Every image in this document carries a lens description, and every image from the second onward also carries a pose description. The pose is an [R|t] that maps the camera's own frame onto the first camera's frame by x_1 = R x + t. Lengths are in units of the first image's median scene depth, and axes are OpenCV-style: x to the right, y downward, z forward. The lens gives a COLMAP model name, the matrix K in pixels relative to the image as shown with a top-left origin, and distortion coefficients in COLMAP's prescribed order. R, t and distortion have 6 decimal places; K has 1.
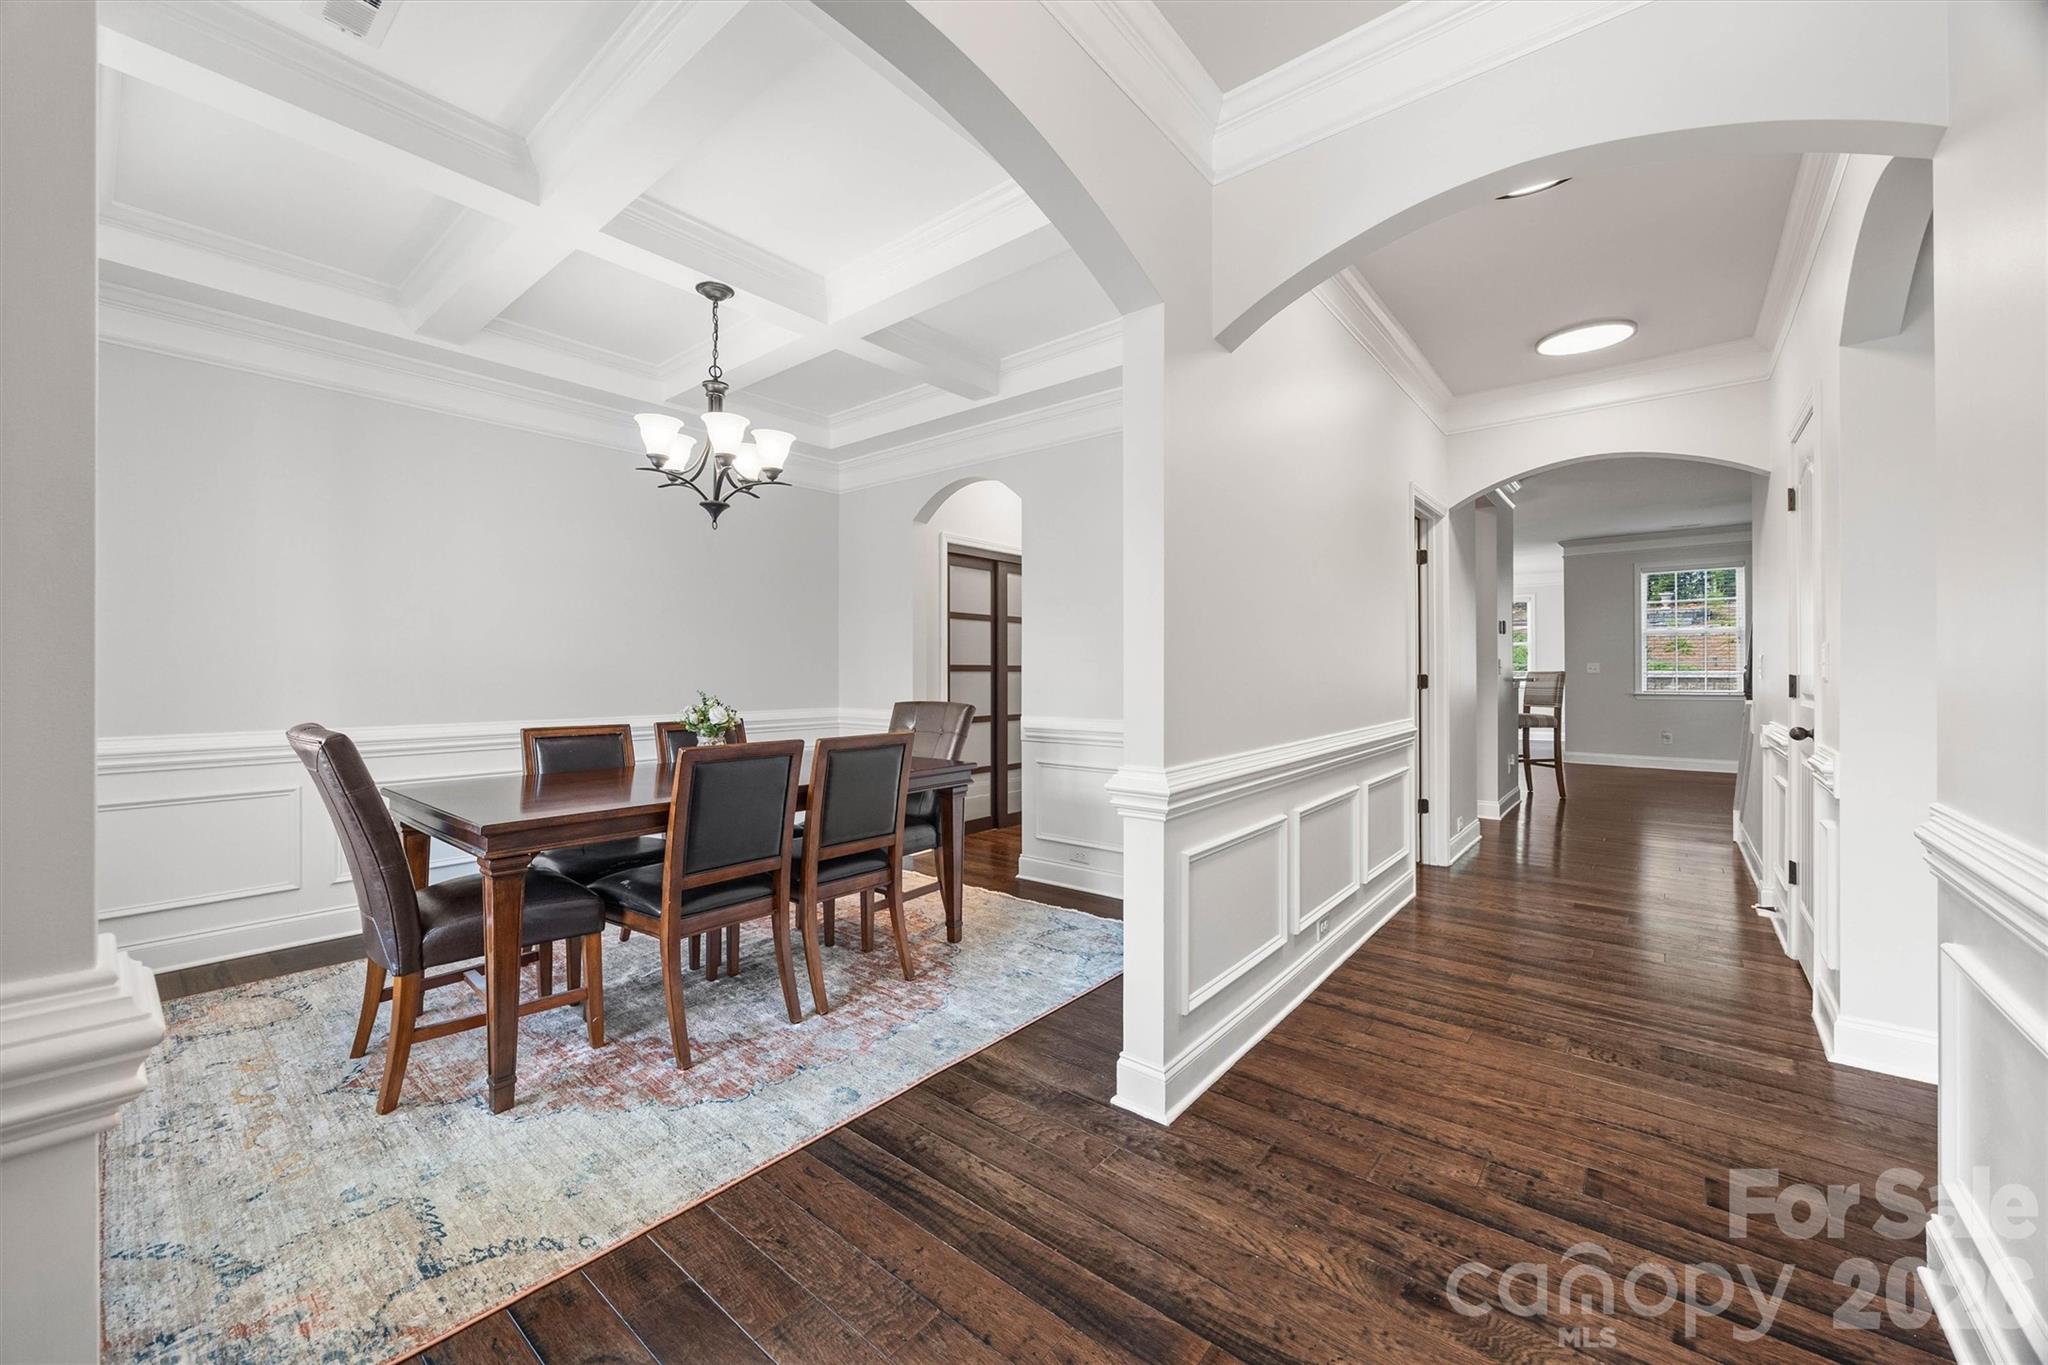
lens RADIAL K [[777.1, 0, 1009.9], [0, 777.1, 681.7], [0, 0, 1]] dist [-0.001058, -0.000105]
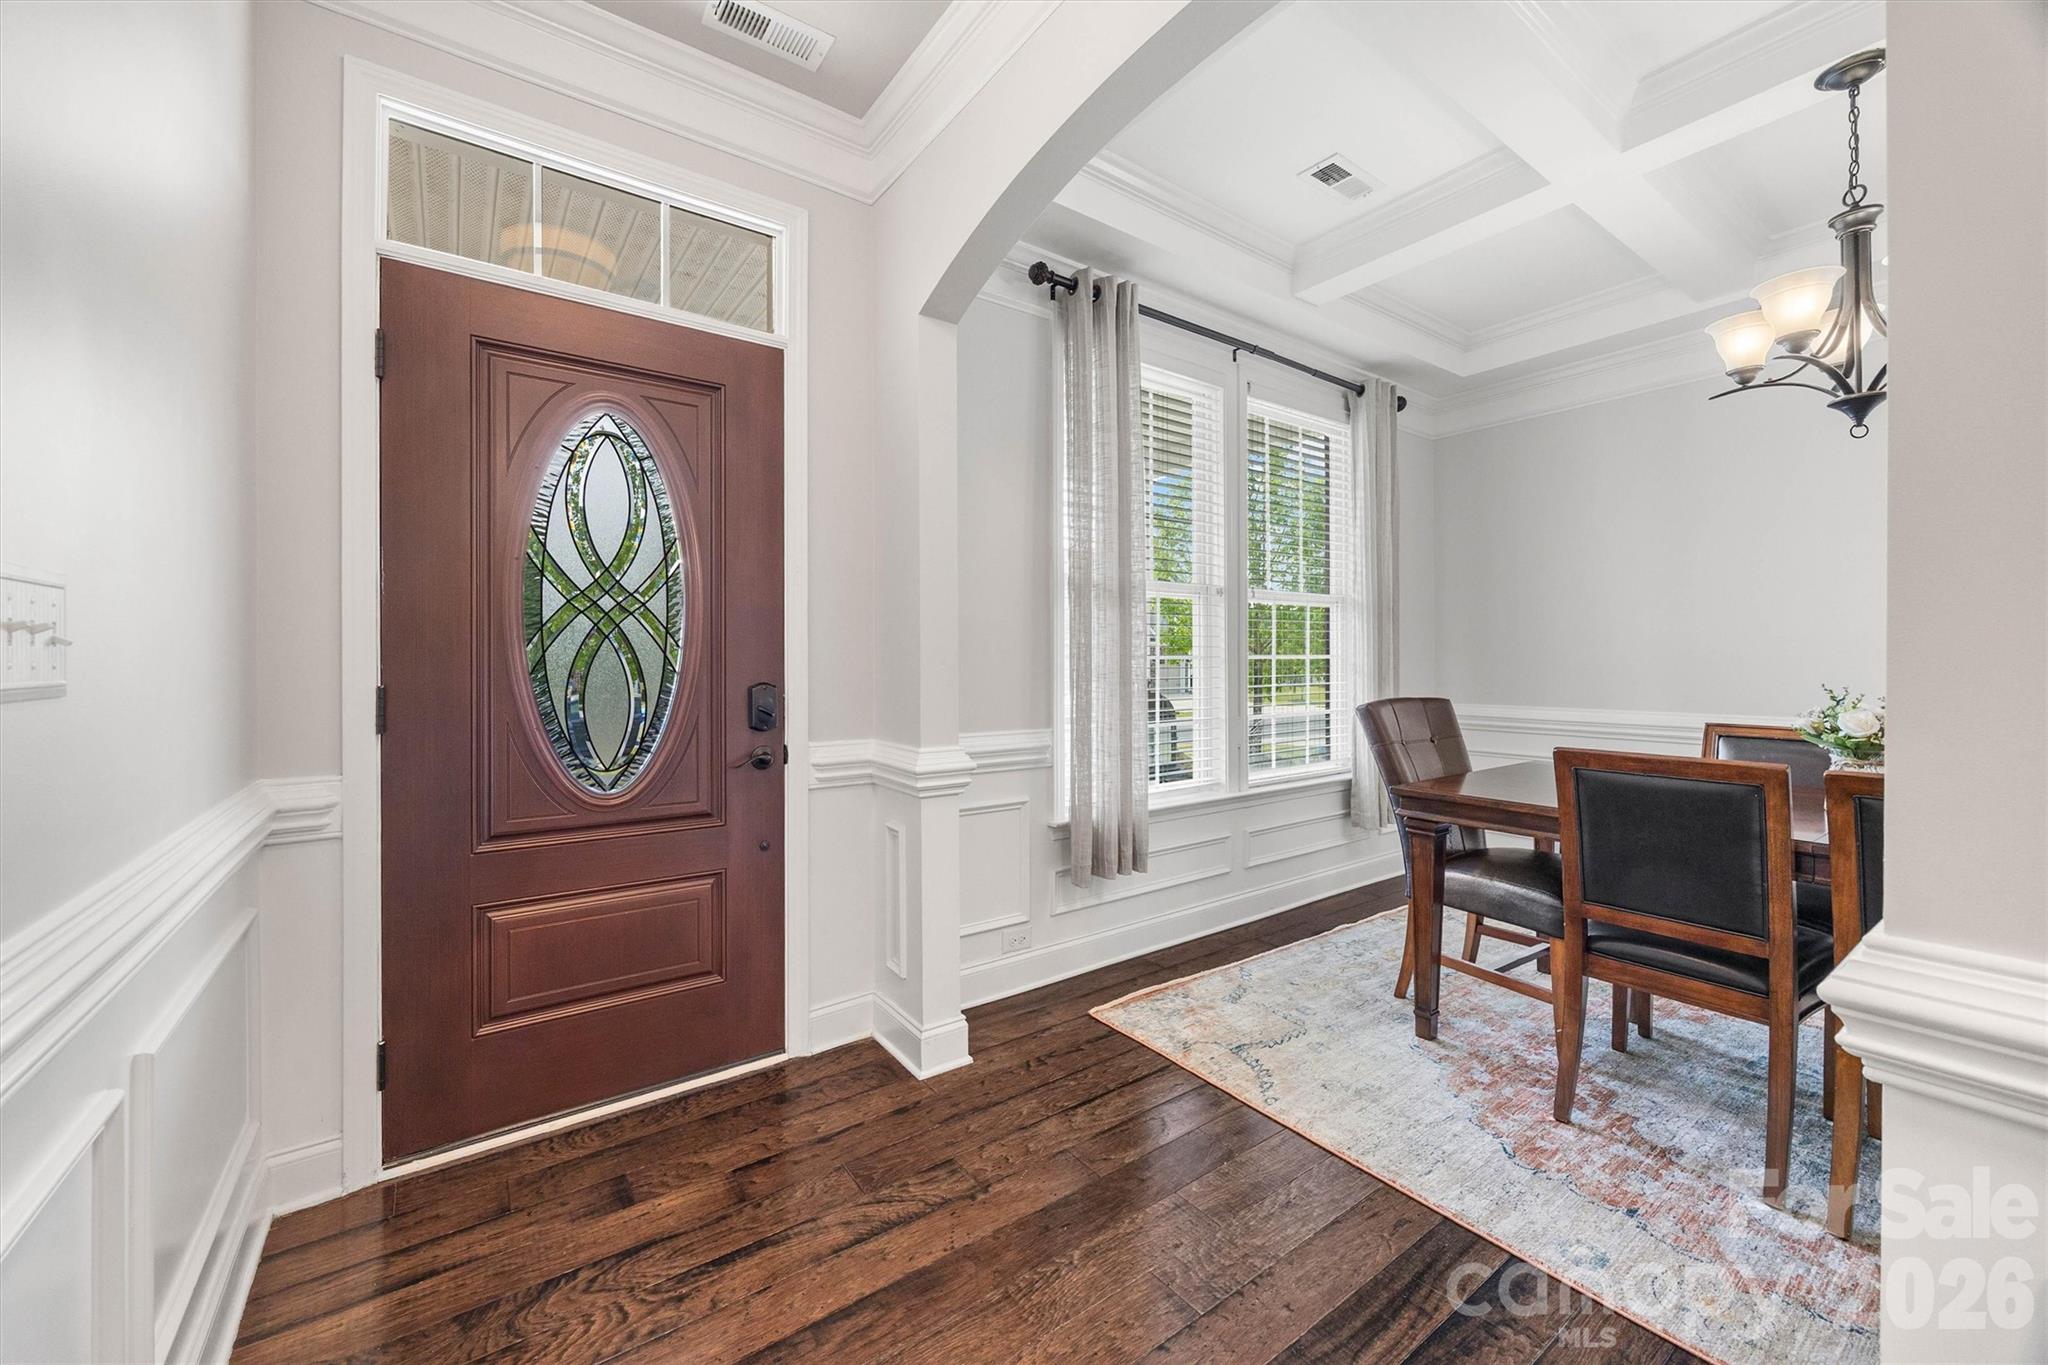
lens RADIAL K [[786.1, 0, 1011.3], [0, 786.1, 673.9], [0, 0, 1]] dist [-0.003084, -0.000164]
pose [[-0.251105, 0.016165, -0.967825, 0.593112], [-0.005031, 0.999825, 0.018004, -0.008596], [0.967947, 0.009390, -0.250980, 0.654588]]
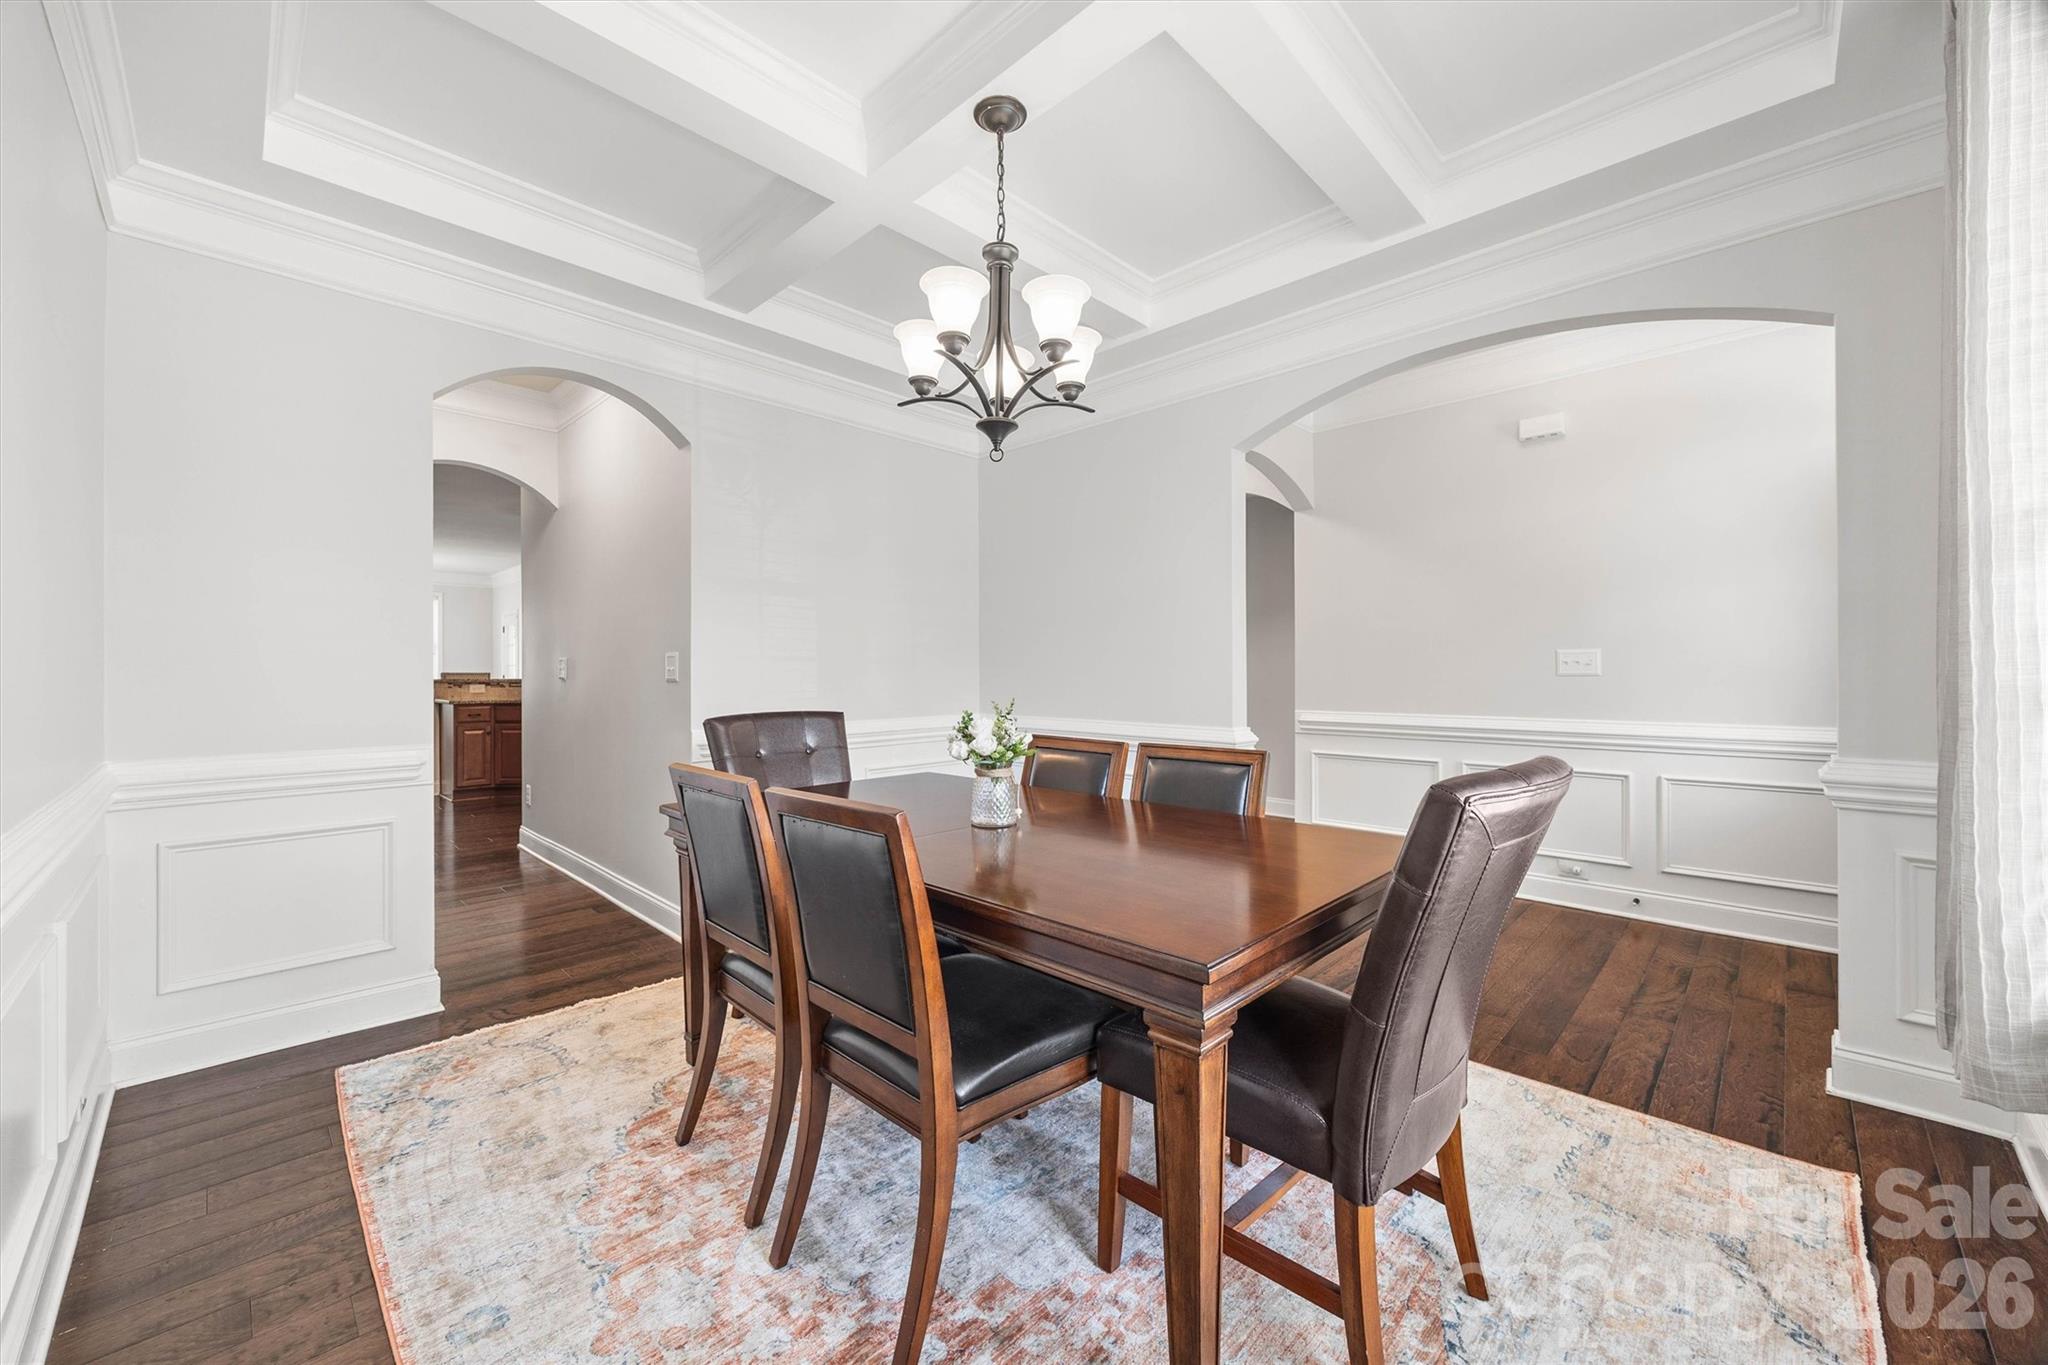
lens RADIAL K [[786.1, 0, 1011.3], [0, 786.1, 673.9], [0, 0, 1]] dist [-0.003084, -0.000164]
pose [[0.086233, 0.008181, 0.996241, -1.448164], [0.013218, 0.999869, -0.009355, 0.002591], [-0.996187, 0.013975, 0.086113, 1.265136]]
